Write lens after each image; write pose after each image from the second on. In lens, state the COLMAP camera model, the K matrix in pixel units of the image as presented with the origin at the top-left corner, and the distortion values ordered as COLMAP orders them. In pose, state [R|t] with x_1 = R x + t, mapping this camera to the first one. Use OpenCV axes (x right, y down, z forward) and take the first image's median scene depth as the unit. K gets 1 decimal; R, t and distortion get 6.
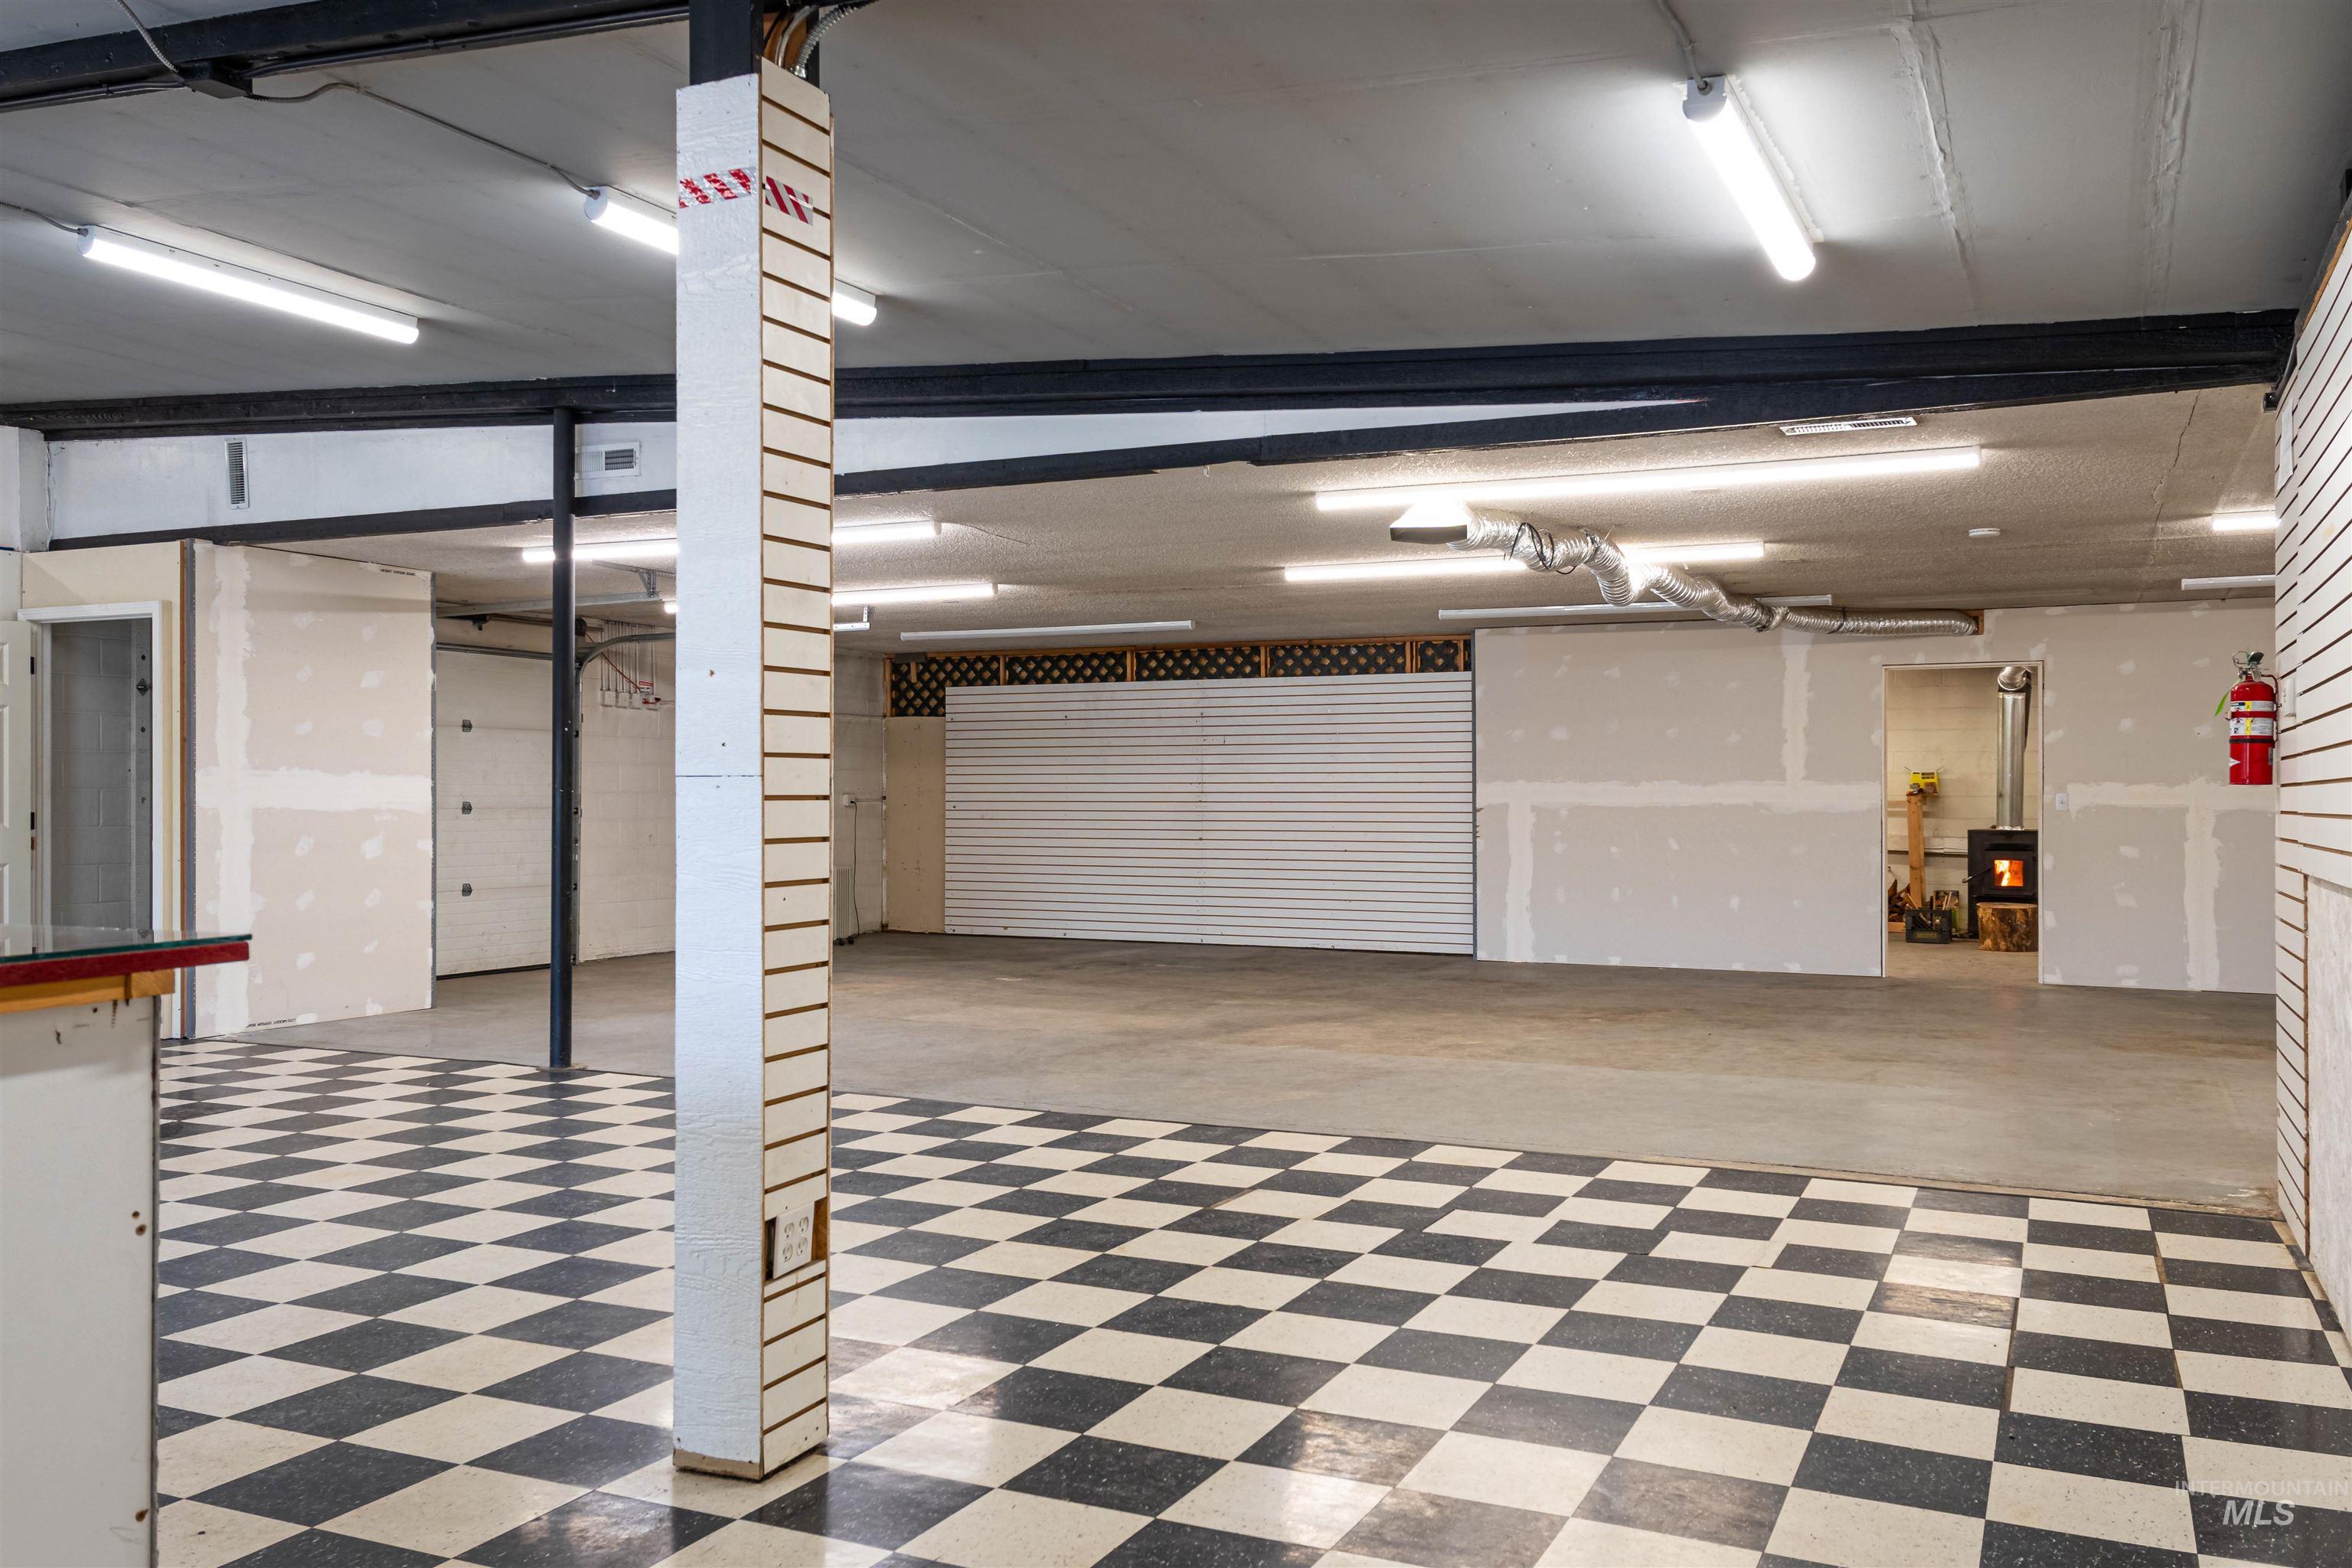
lens RADIAL K [[1830.7, 0, 1161.7], [0, 1830.7, 780.9], [0, 0, 1]] dist [0.015562, 0.008239]
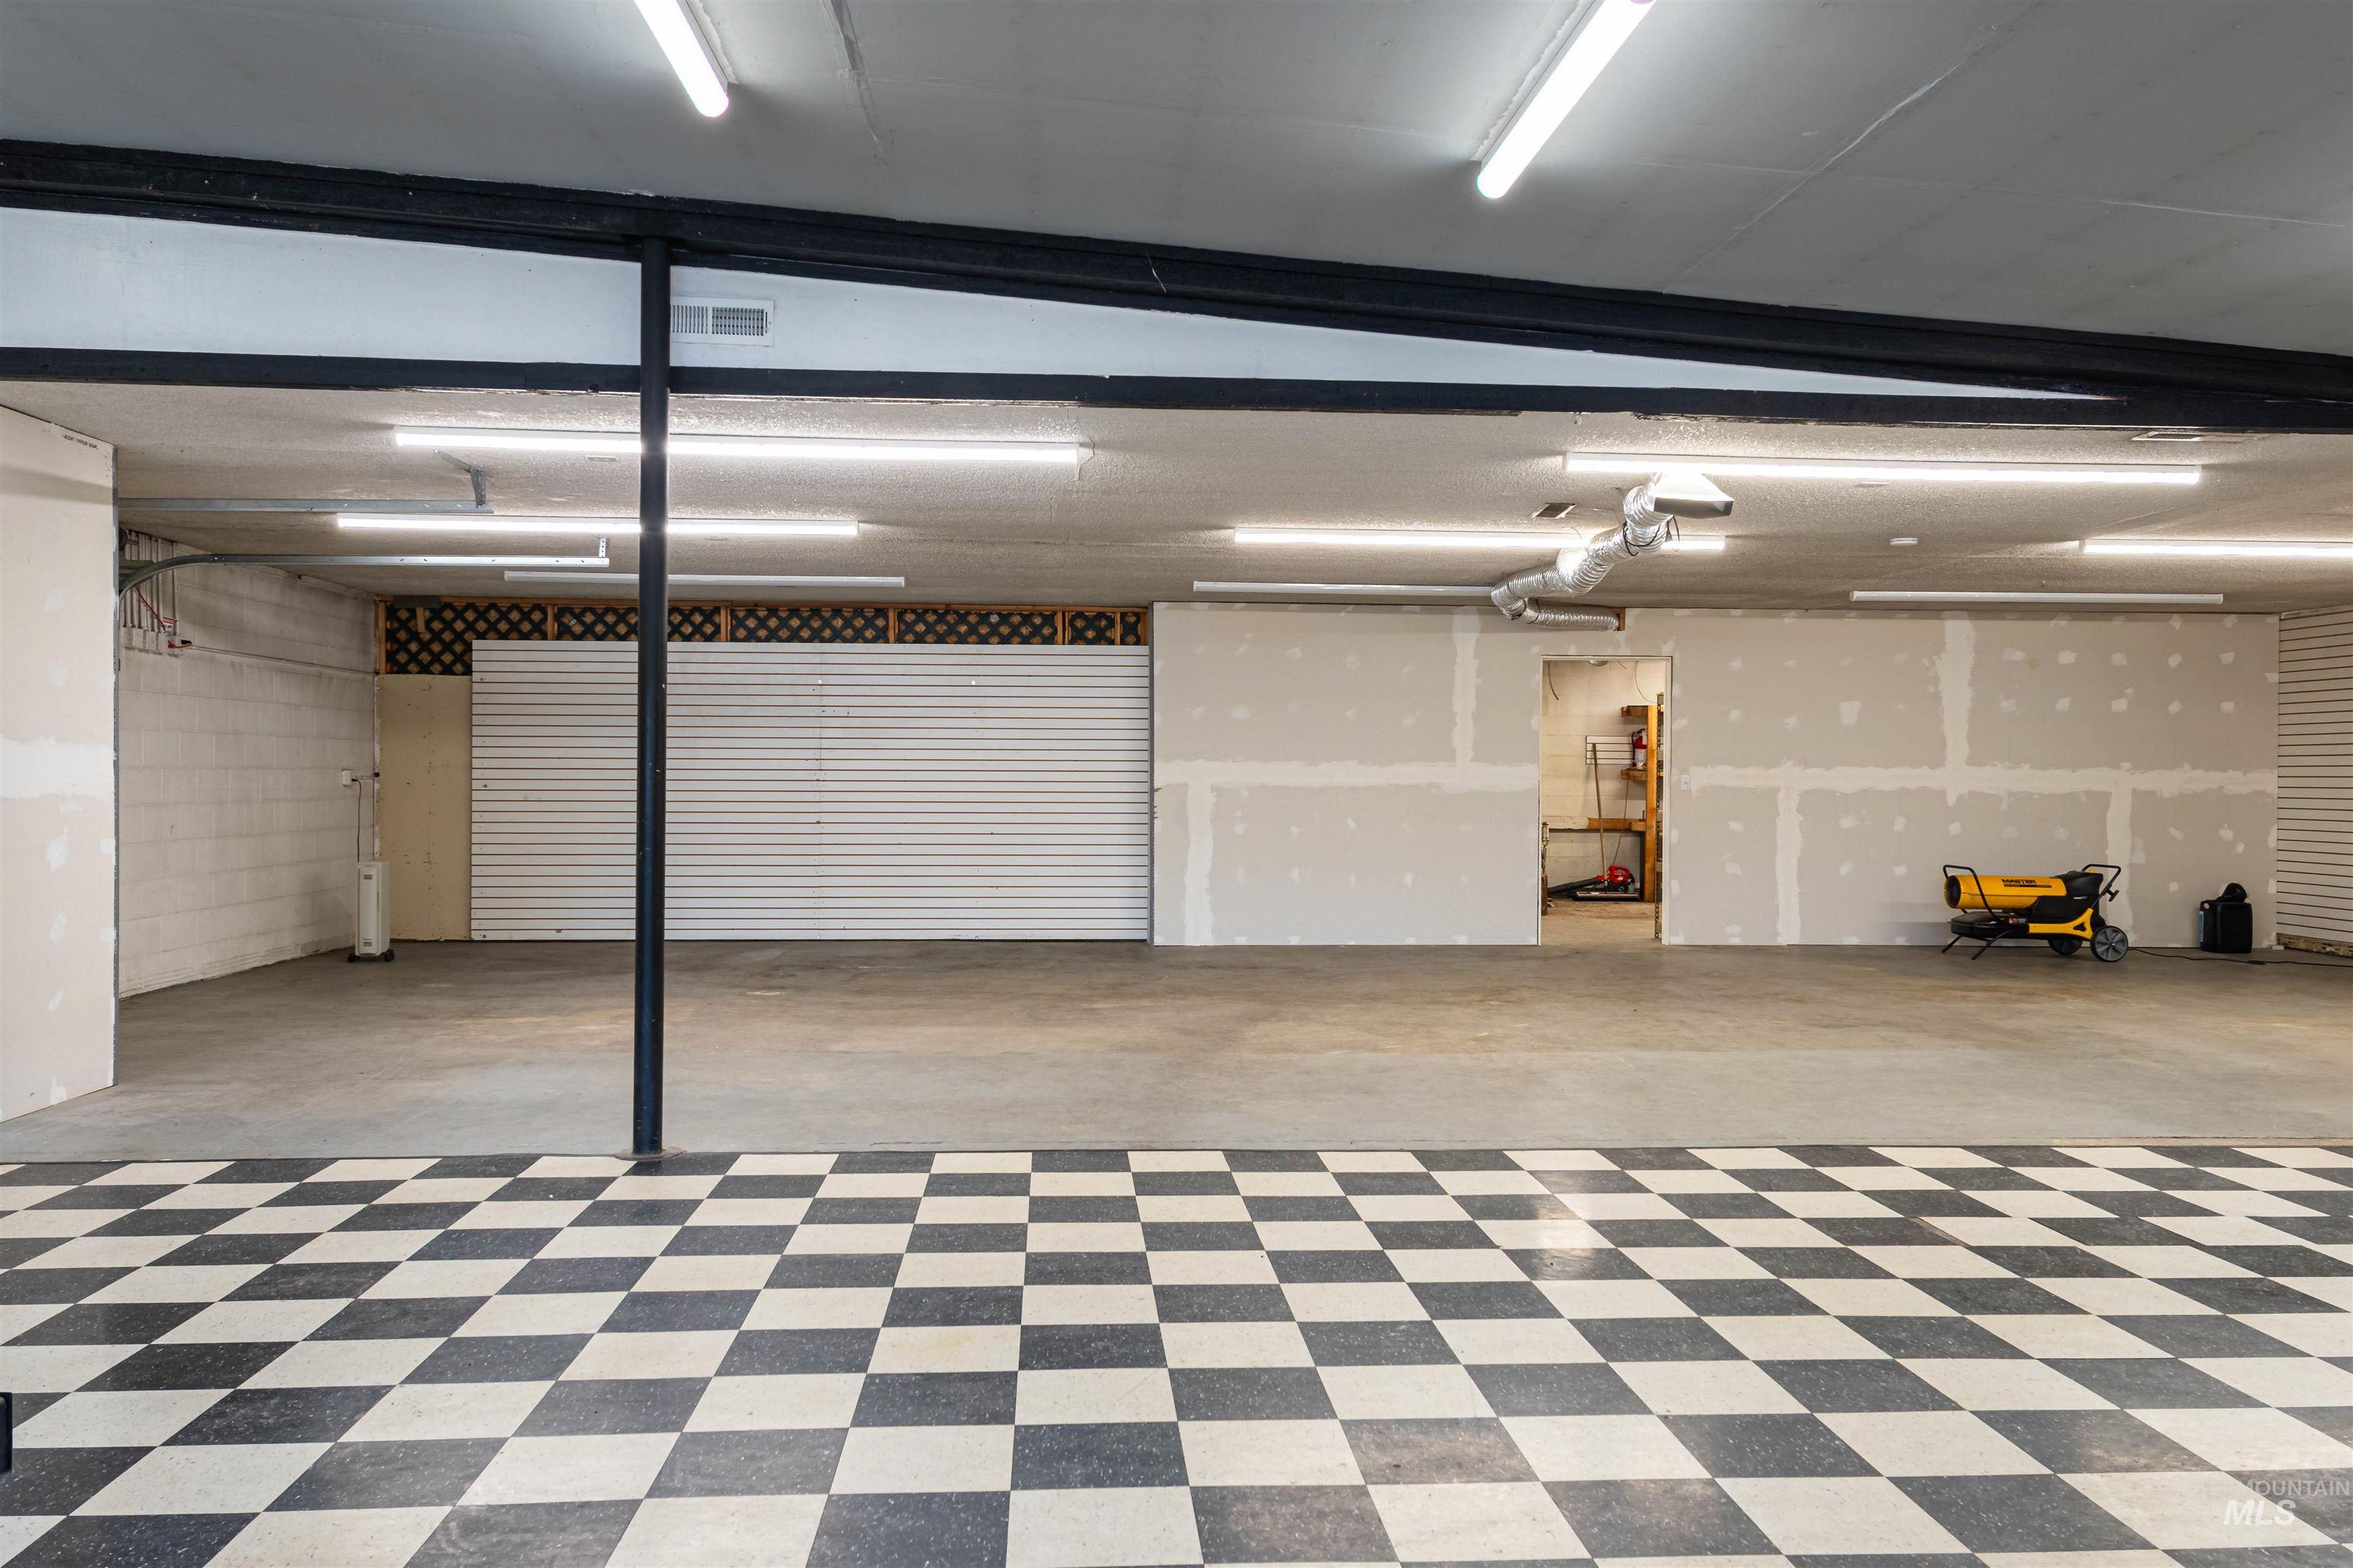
lens RADIAL K [[1831.5, 0, 1171.4], [0, 1831.5, 791.9], [0, 0, 1]] dist [0.015562, 0.008239]
pose [[0.868682, -0.002439, 0.495364, -0.298650], [-0.007610, 0.999804, 0.018268, -0.000793], [-0.495312, -0.019639, 0.868493, 0.158653]]
